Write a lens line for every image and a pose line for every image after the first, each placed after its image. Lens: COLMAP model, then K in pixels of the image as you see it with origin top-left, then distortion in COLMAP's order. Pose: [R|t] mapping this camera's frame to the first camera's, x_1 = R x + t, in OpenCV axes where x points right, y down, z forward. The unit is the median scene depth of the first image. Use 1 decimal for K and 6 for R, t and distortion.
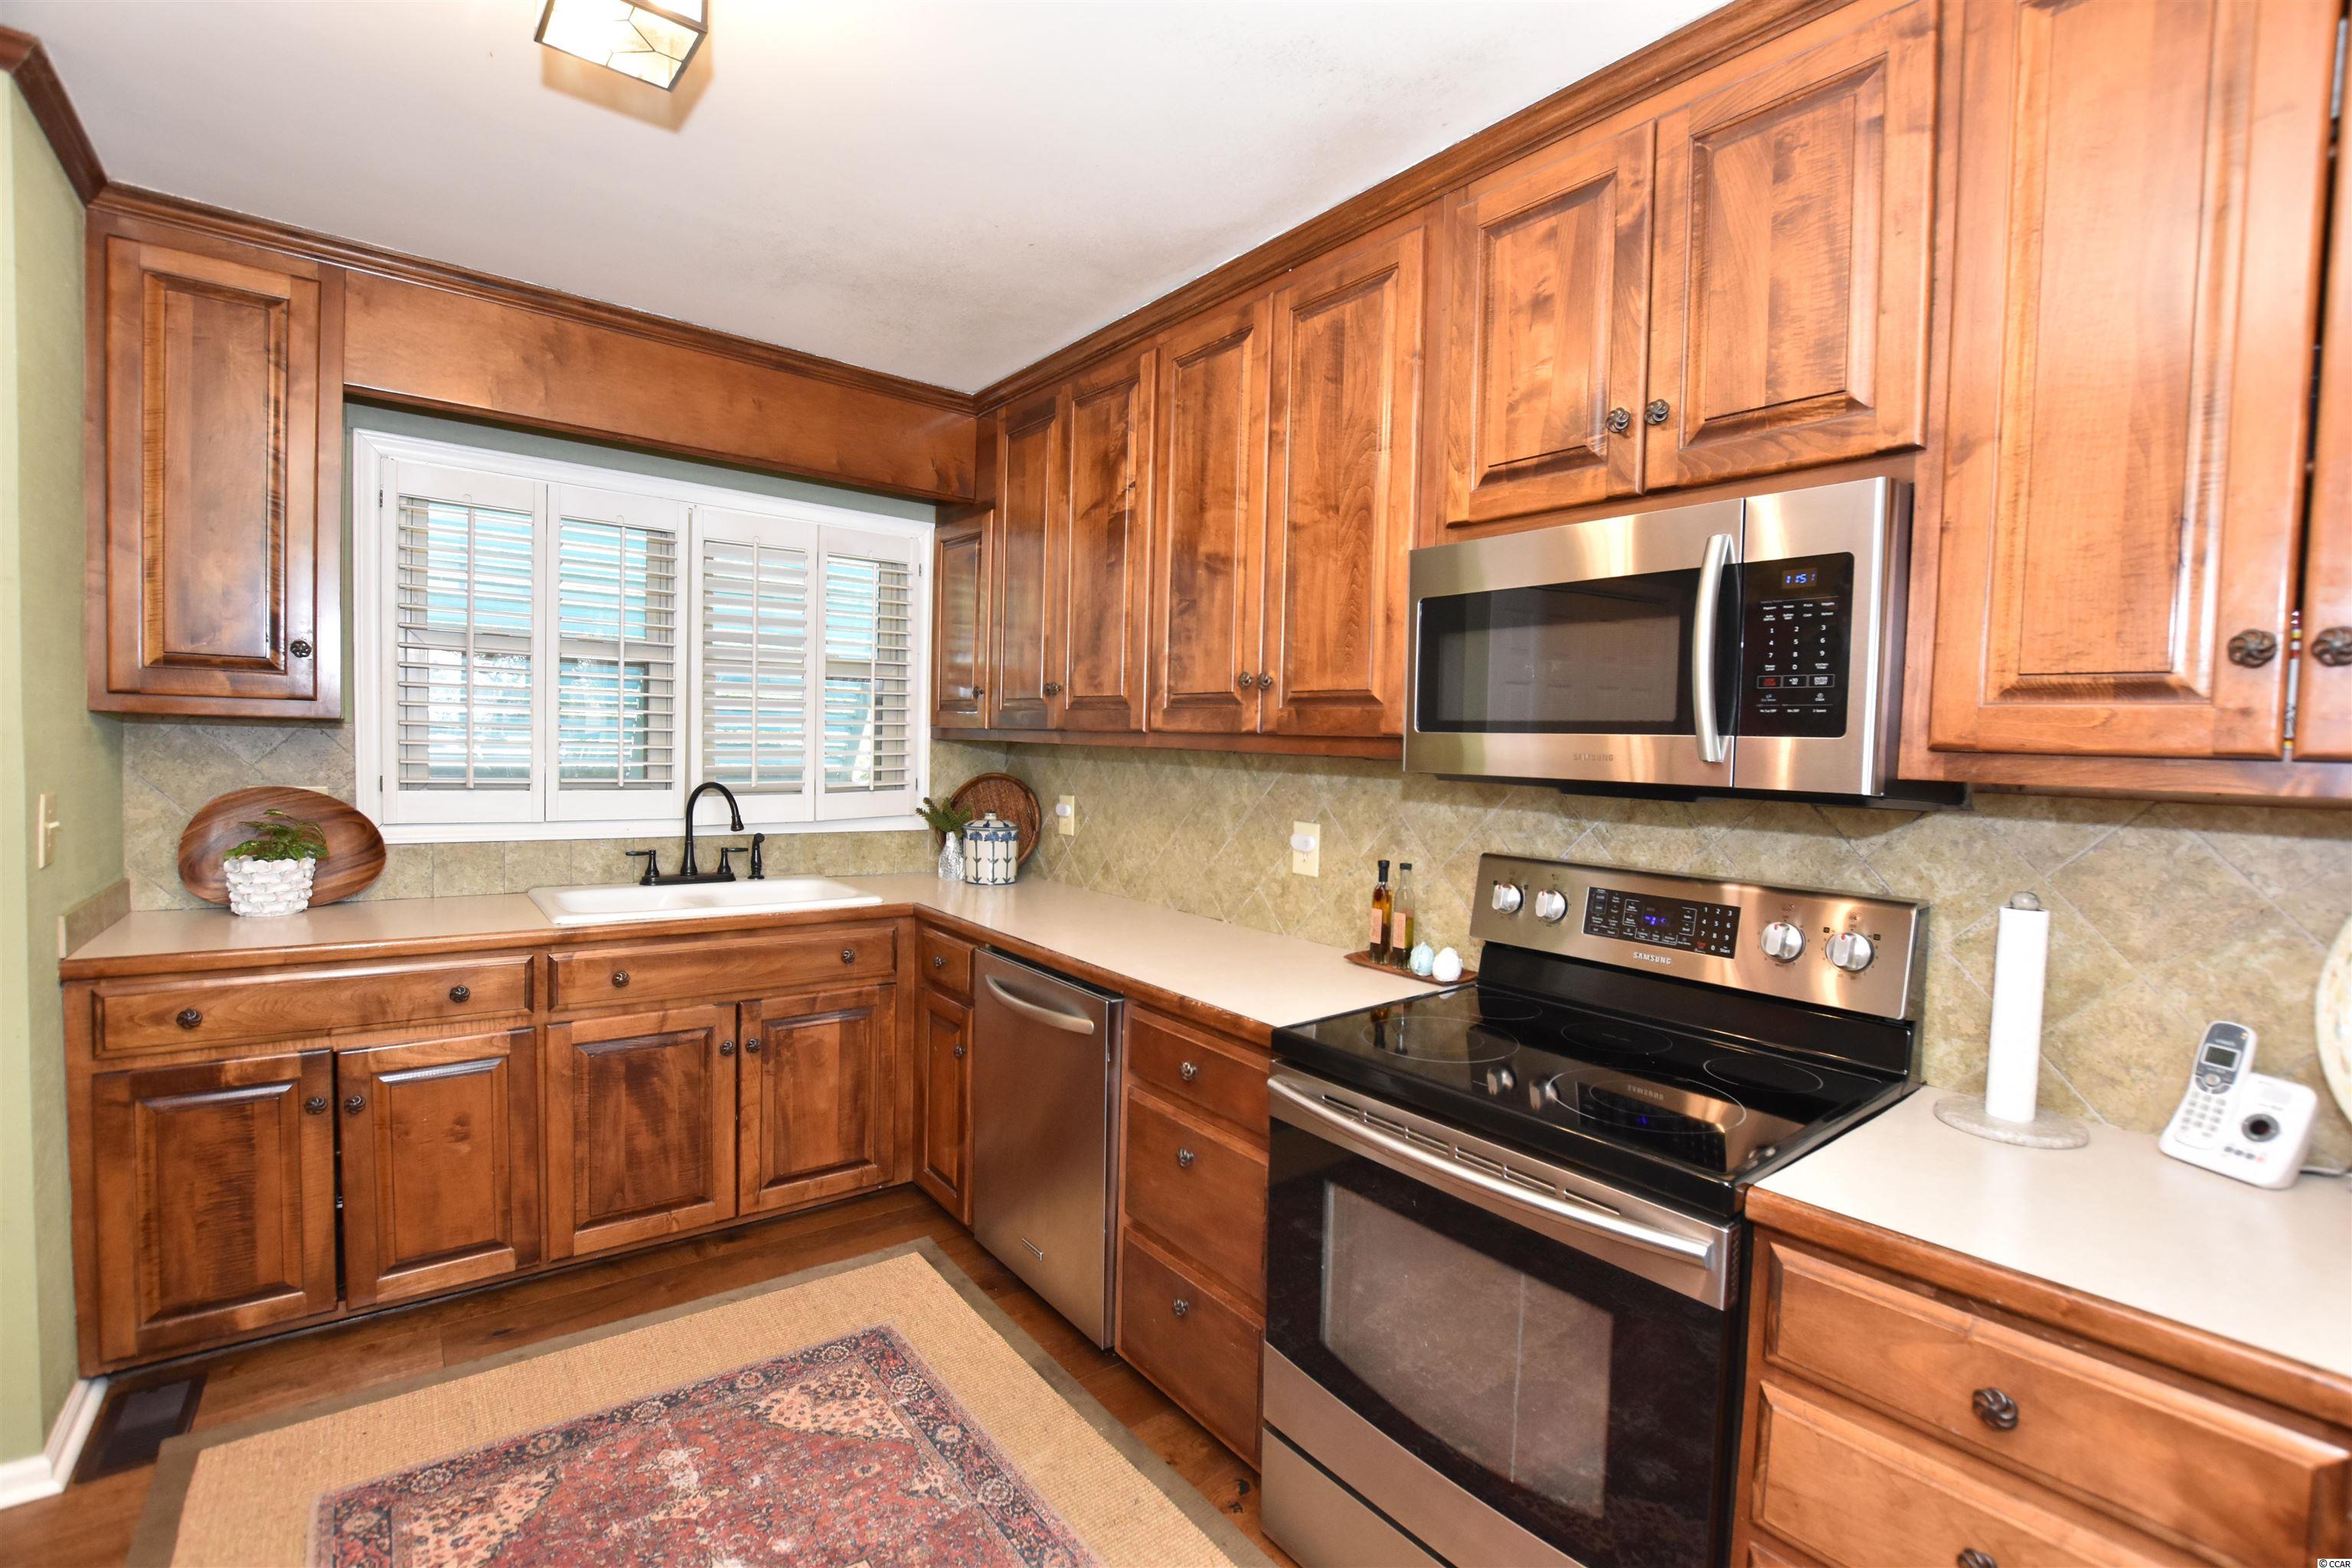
lens RADIAL K [[1036.8, 0, 1182.8], [0, 1036.8, 791.0], [0, 0, 1]] dist [-0.034981, 0.005569]
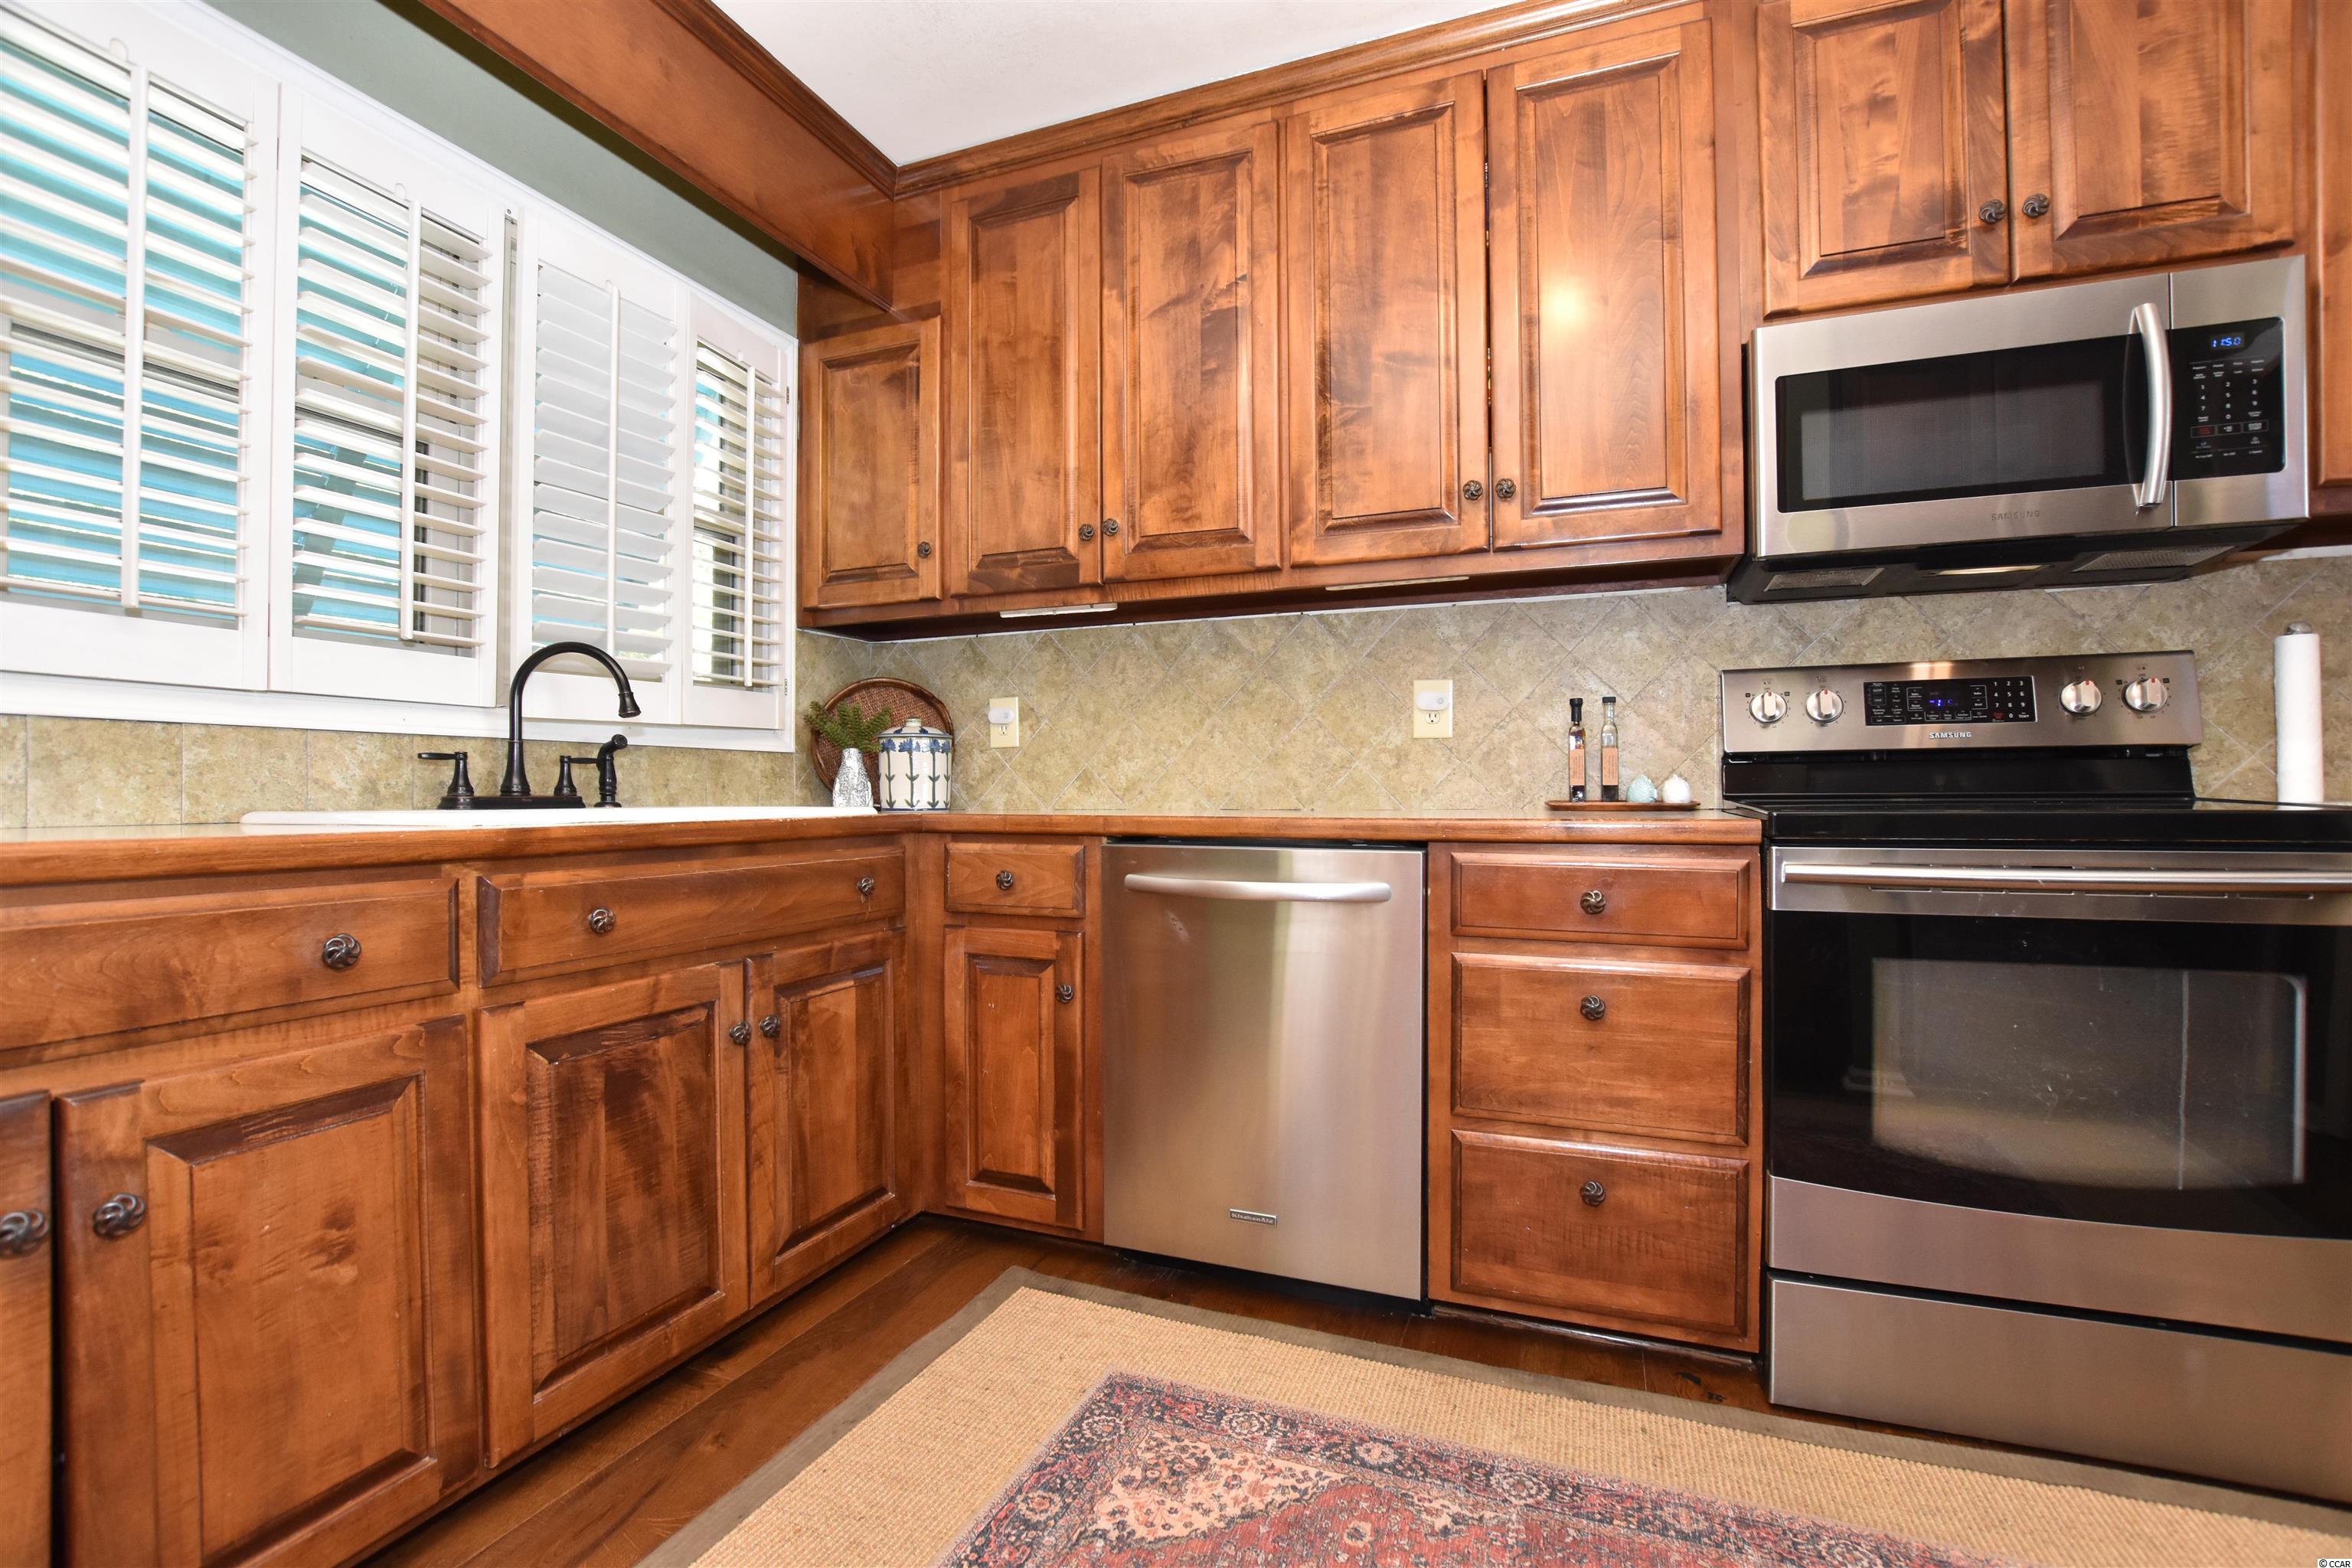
lens RADIAL K [[1036.8, 0, 1182.2], [0, 1036.8, 787.3], [0, 0, 1]] dist [-0.034981, 0.005569]
pose [[0.864266, -0.034501, 0.501850, -0.595616], [0.056109, 0.998032, -0.028015, 0.155036], [-0.499896, 0.052370, 0.864501, 0.371754]]
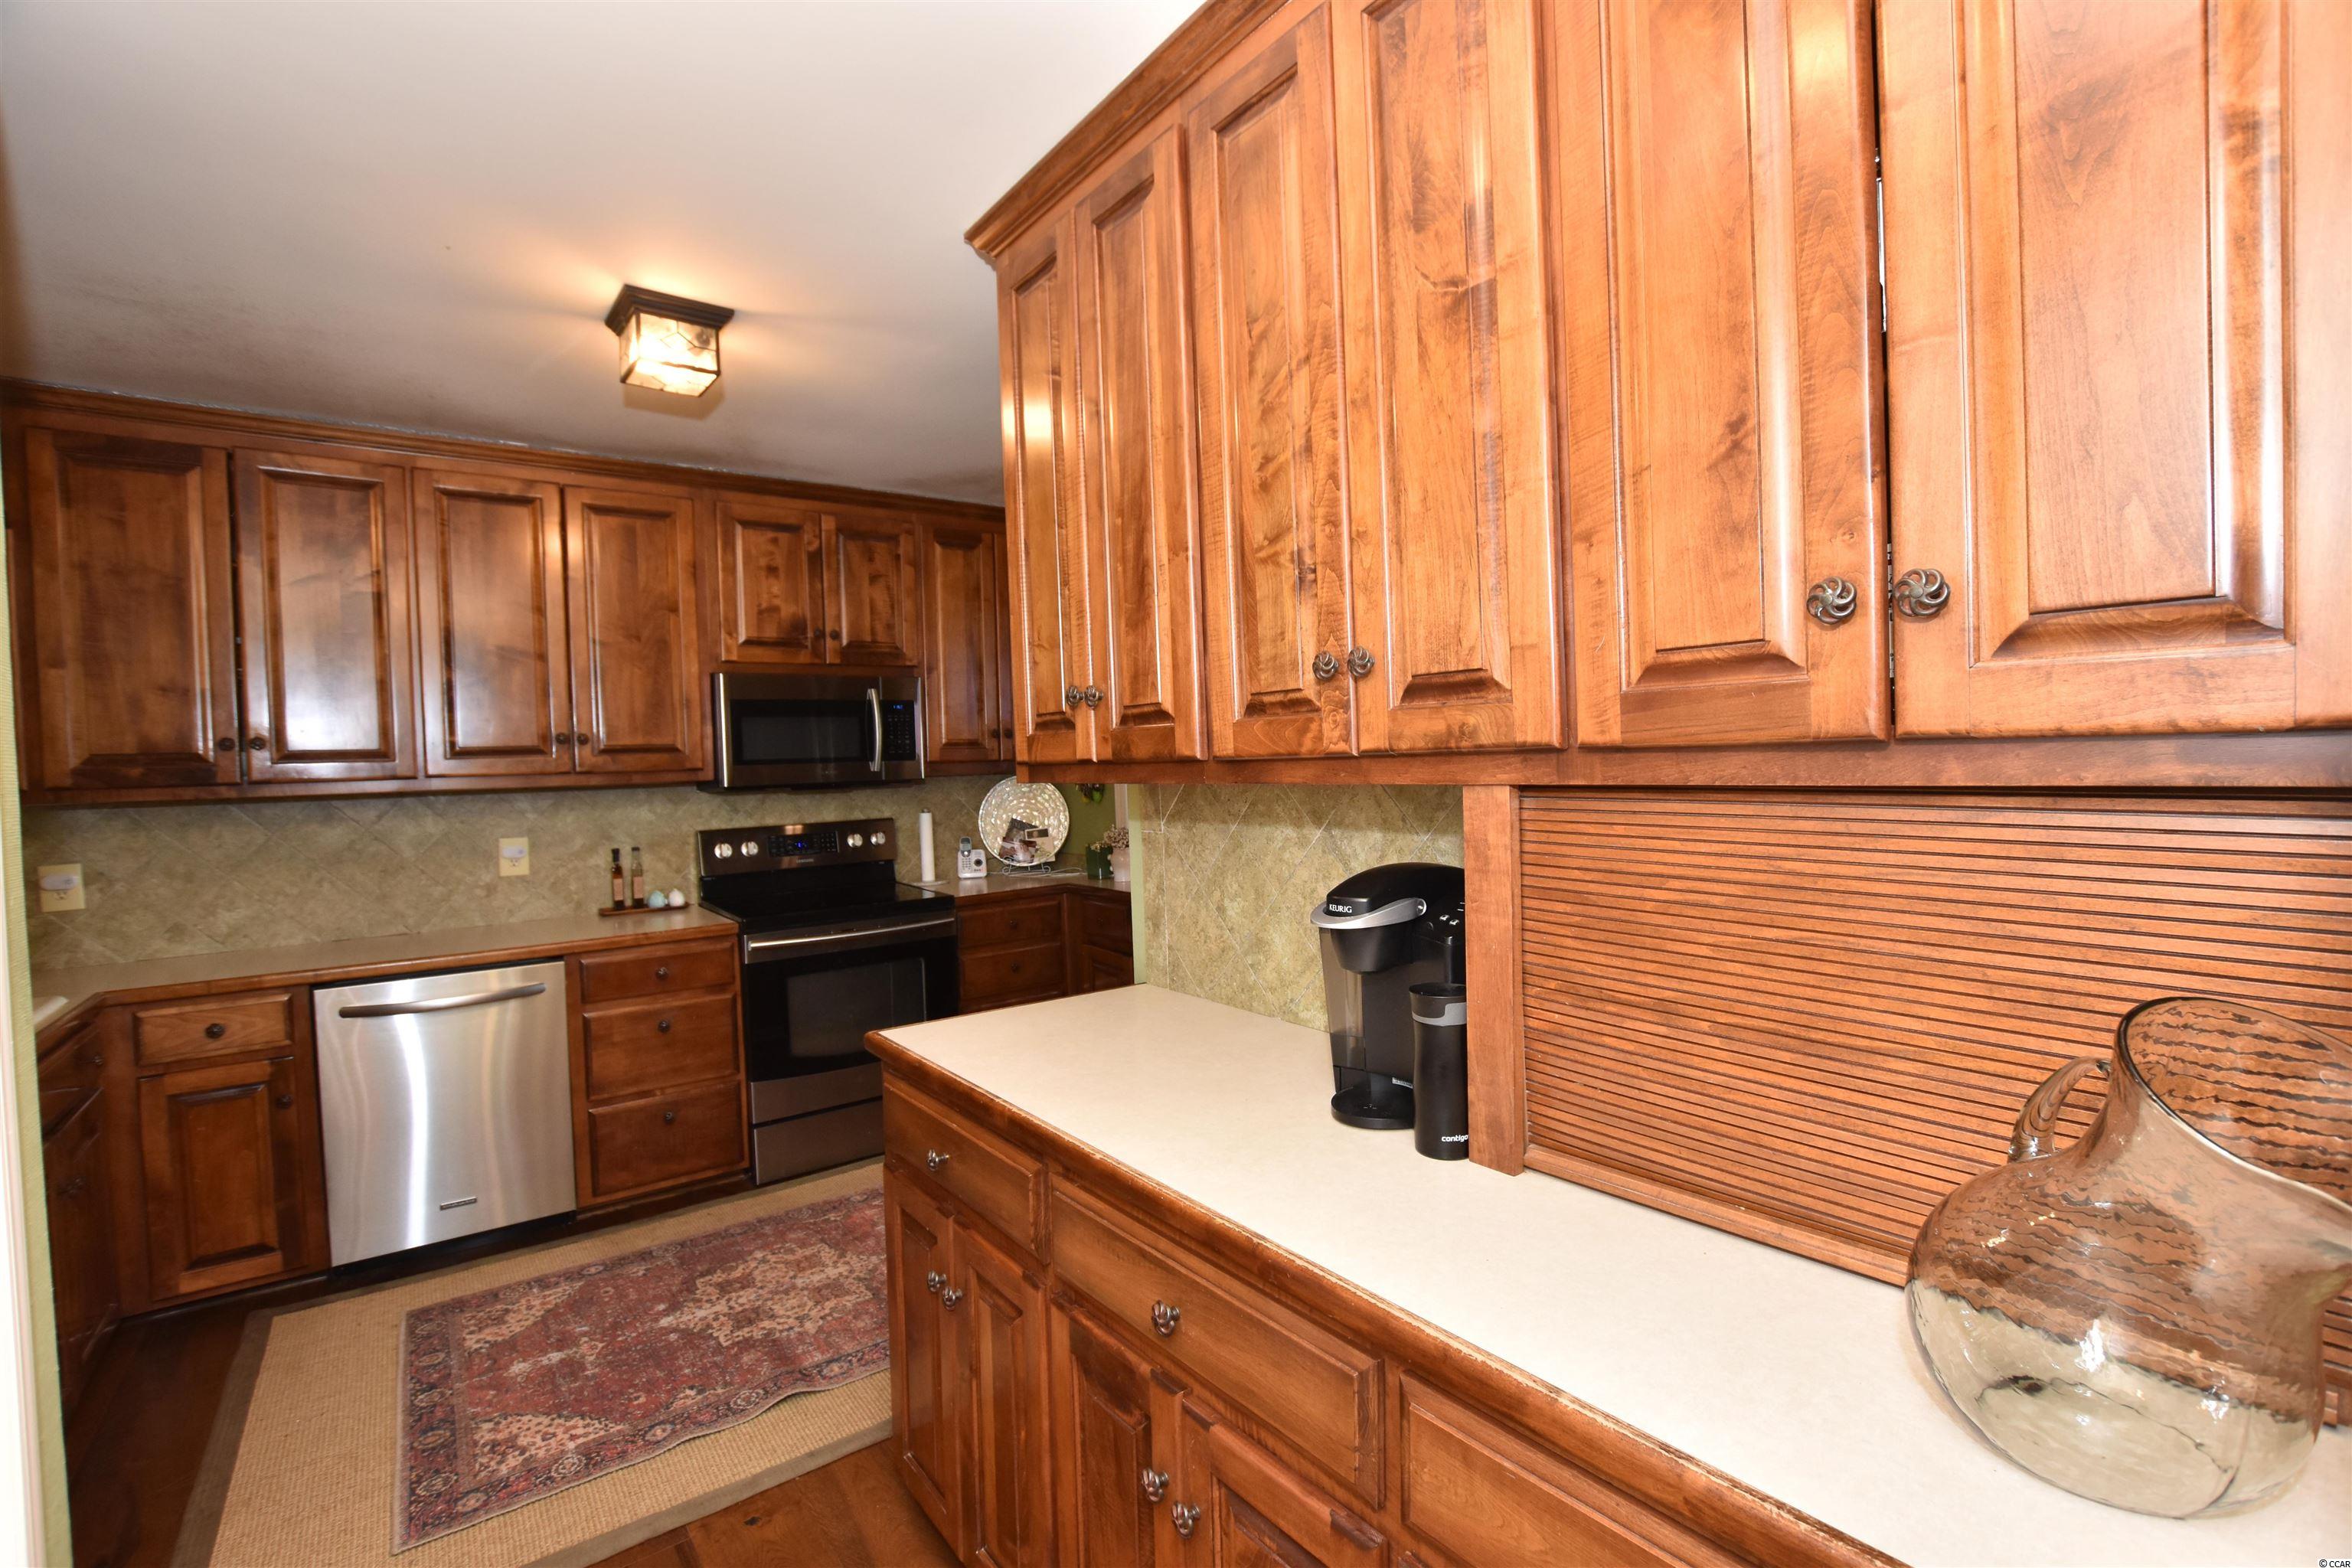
lens RADIAL K [[1036.8, 0, 1183.1], [0, 1036.8, 790.1], [0, 0, 1]] dist [-0.034981, 0.005569]
pose [[0.011887, -0.062543, 0.997971, -1.384285], [0.079177, 0.994967, 0.061412, -0.051444], [-0.996790, 0.078287, 0.016779, 0.089232]]
